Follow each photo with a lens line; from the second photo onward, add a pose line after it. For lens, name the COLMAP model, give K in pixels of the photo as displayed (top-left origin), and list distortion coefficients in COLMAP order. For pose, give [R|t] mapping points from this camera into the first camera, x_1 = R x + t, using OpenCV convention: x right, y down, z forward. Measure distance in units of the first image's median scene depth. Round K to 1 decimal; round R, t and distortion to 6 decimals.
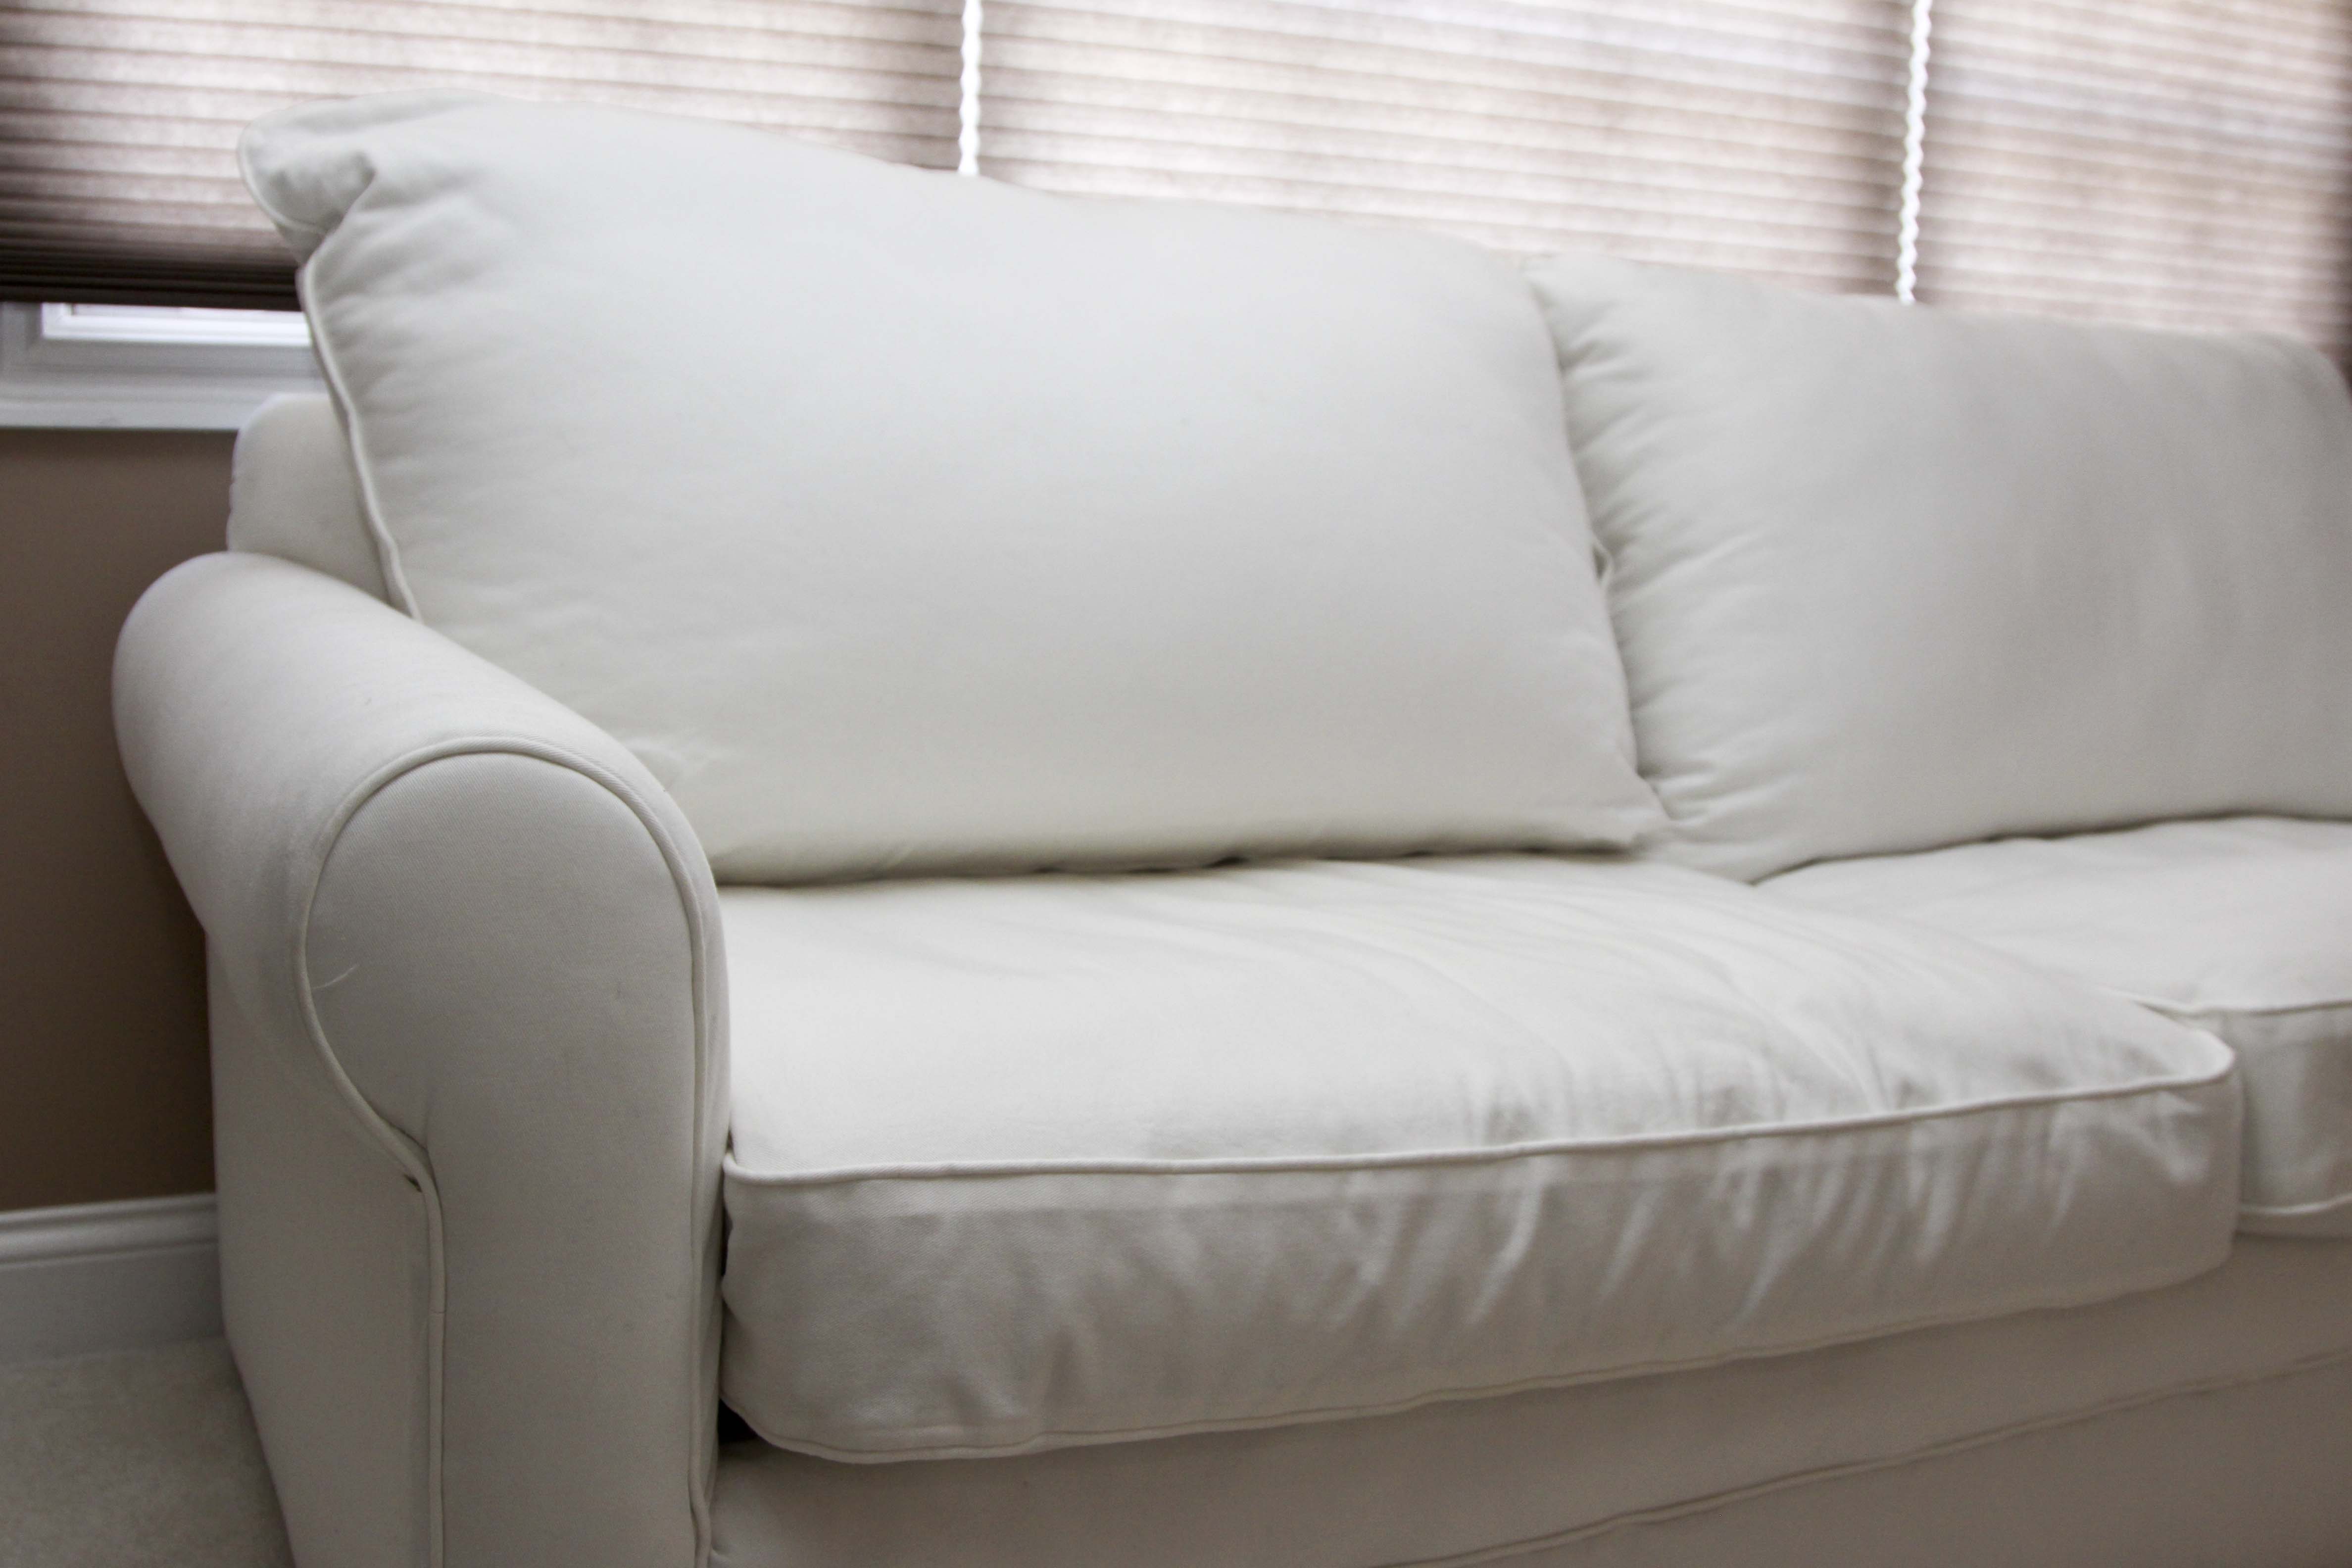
lens RADIAL K [[2469.8, 0, 1176.0], [0, 2469.8, 784.0], [0, 0, 1]] dist [-0.168172, 0.109076]
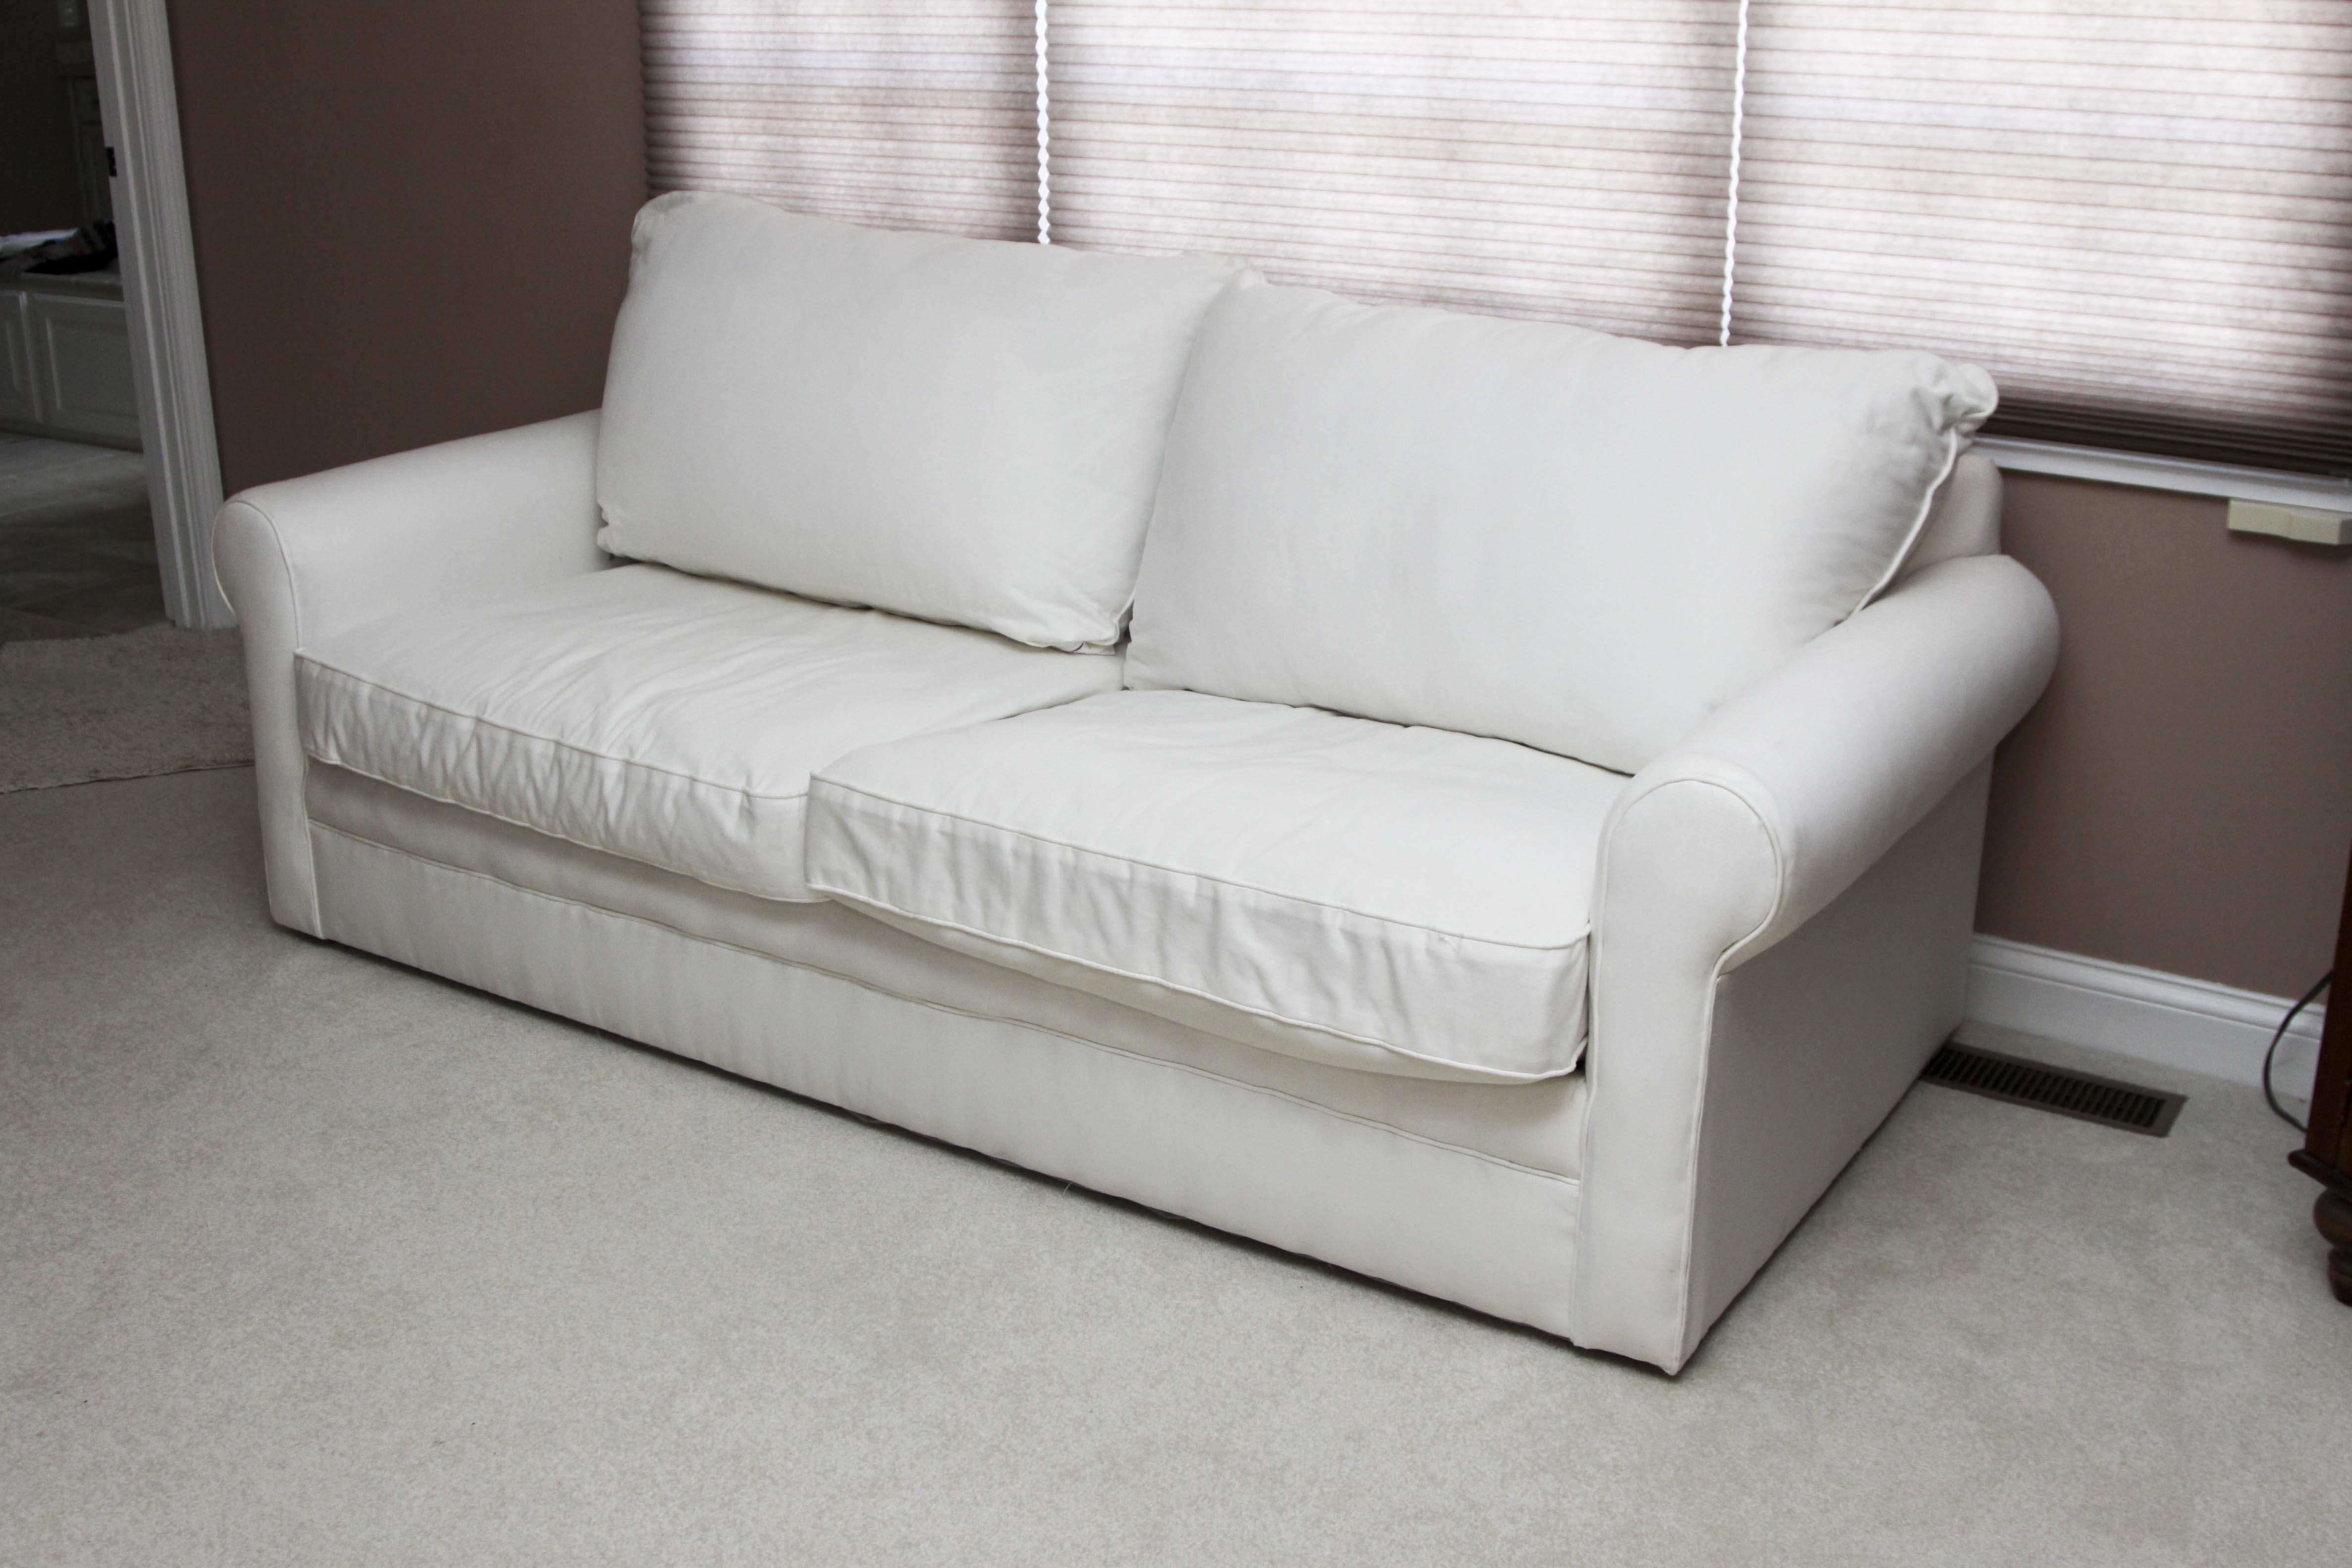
lens RADIAL K [[2469.8, 0, 1176.0], [0, 2469.8, 784.0], [0, 0, 1]] dist [-0.168172, 0.109076]
pose [[0.518304, 0.245263, -0.819272, 1.451772], [-0.114830, 0.969277, 0.217523, -0.231388], [0.847452, -0.018666, 0.530544, 0.152194]]
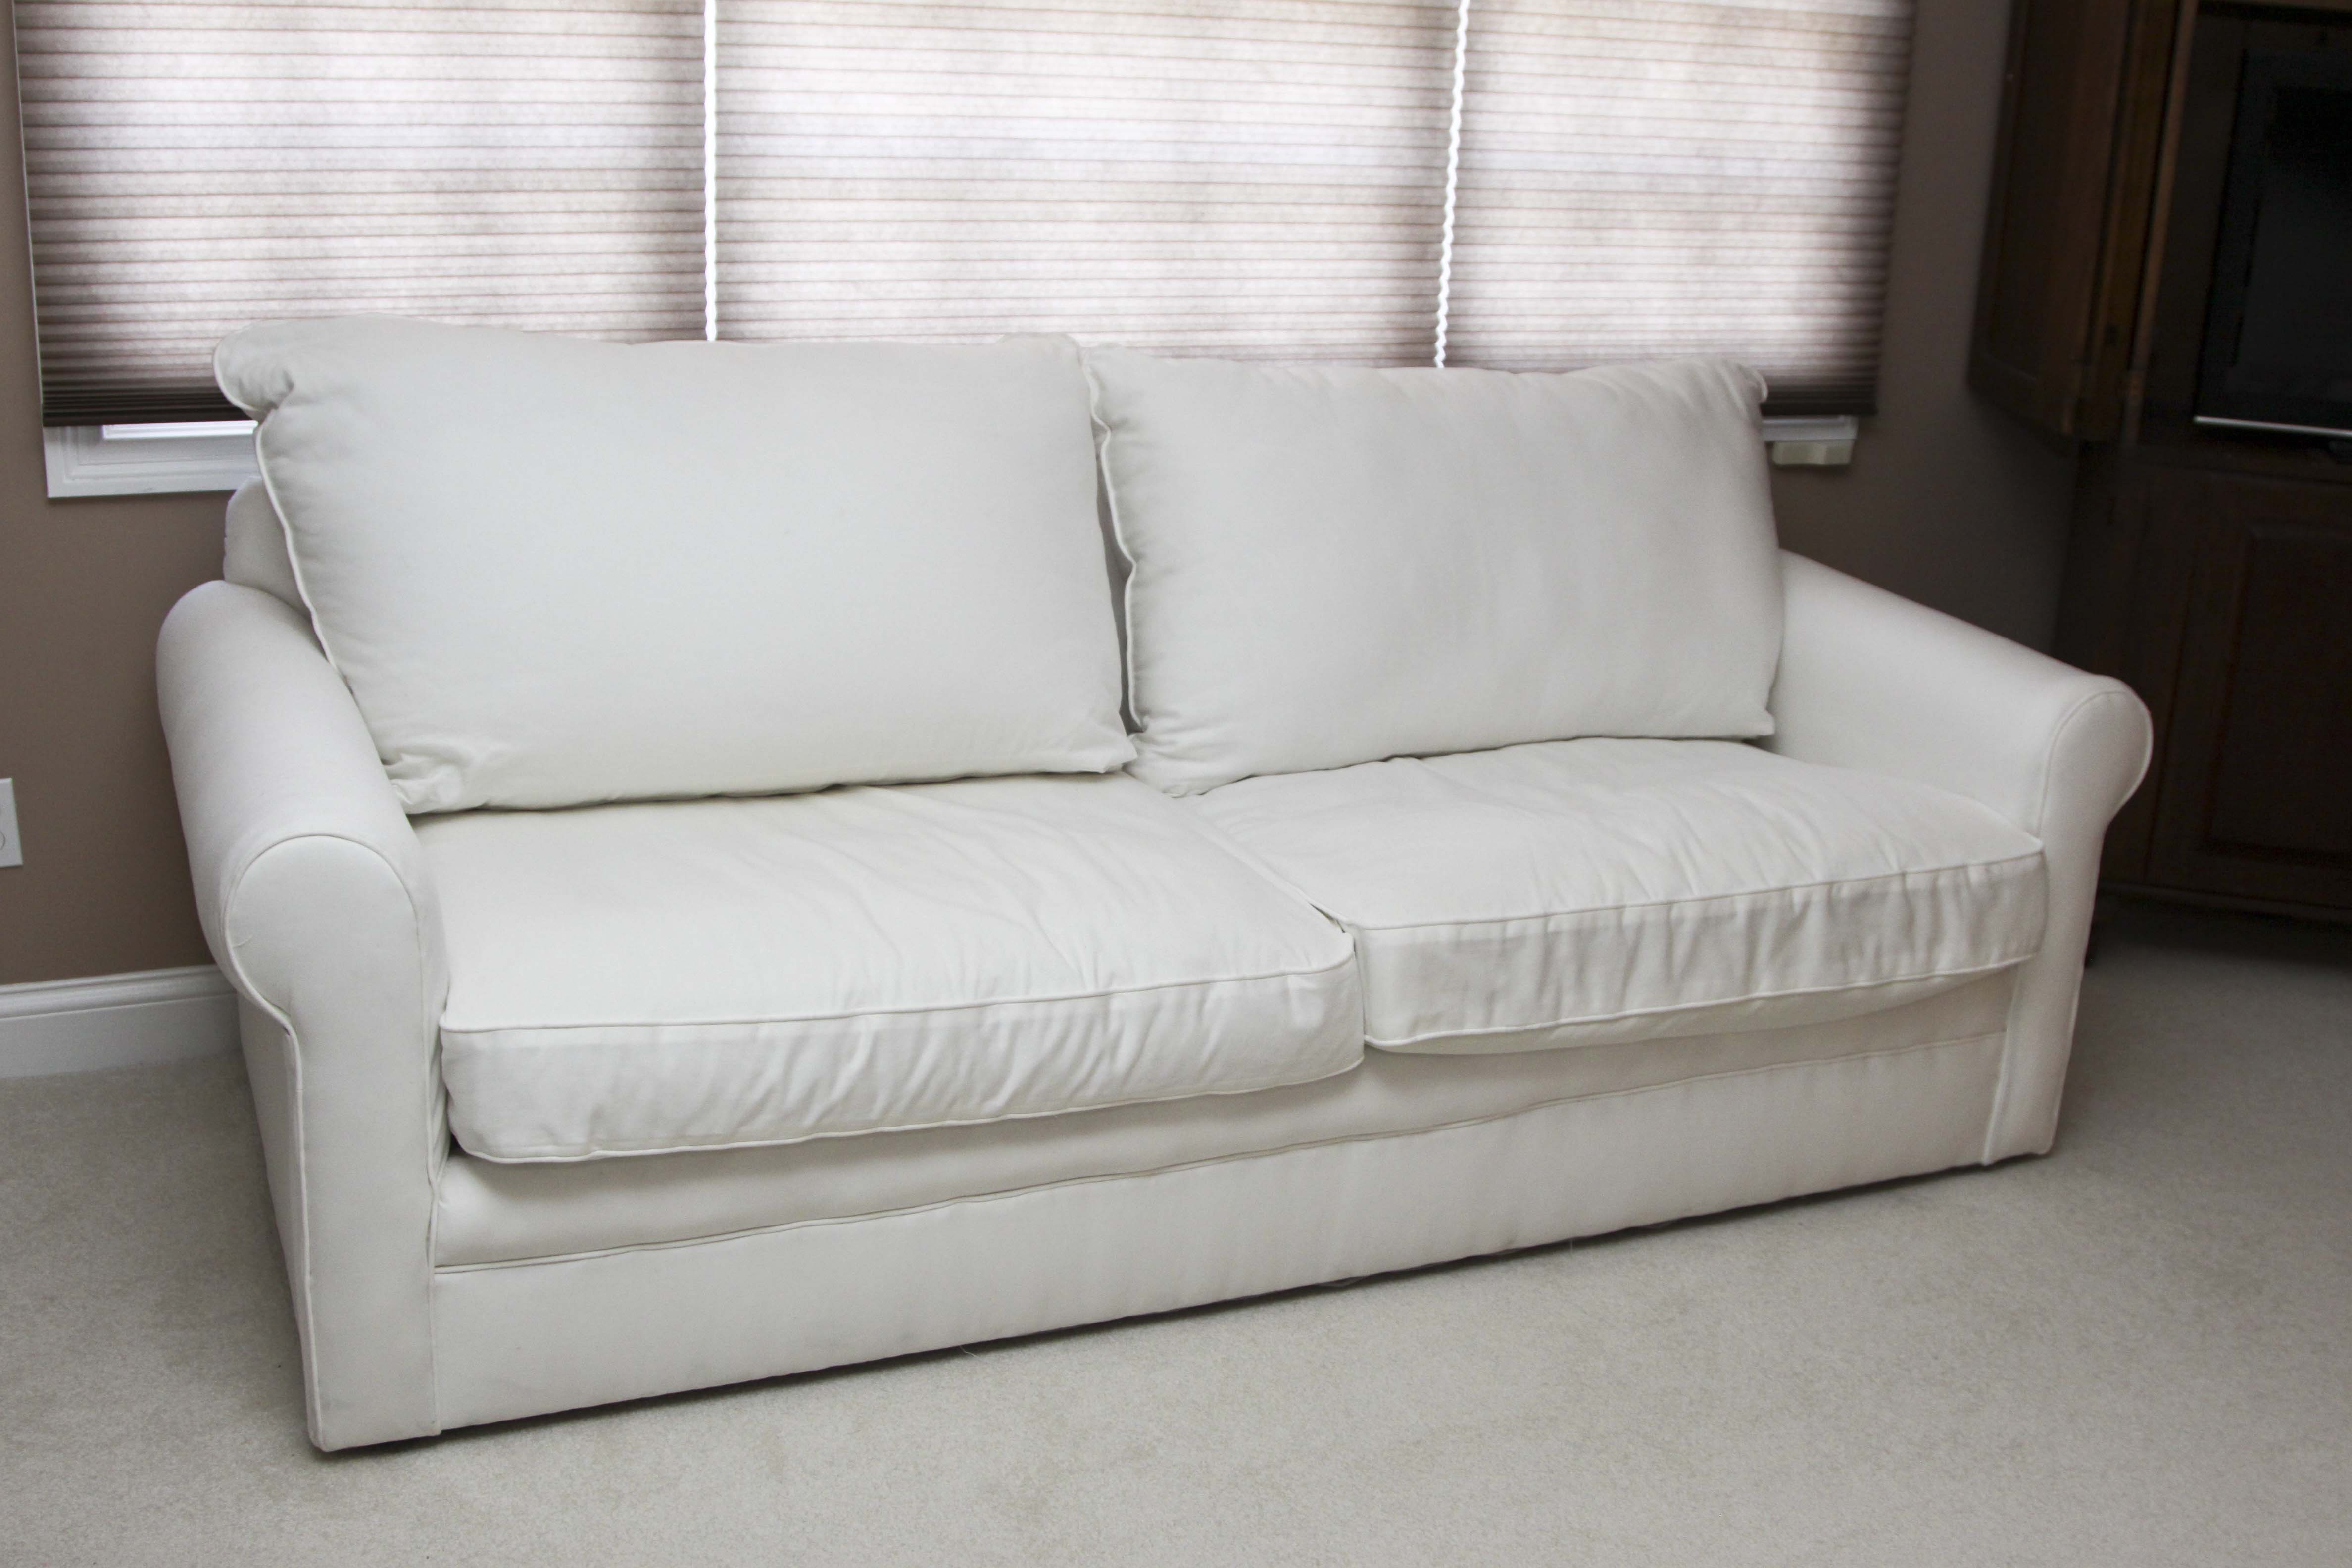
lens RADIAL K [[2469.8, 0, 1176.0], [0, 2469.8, 784.0], [0, 0, 1]] dist [-0.168172, 0.109076]
pose [[0.998816, 0.022146, -0.043313, 0.261753], [-0.015231, 0.987968, 0.153906, -0.183577], [0.046201, -0.153064, 0.987136, -0.483356]]
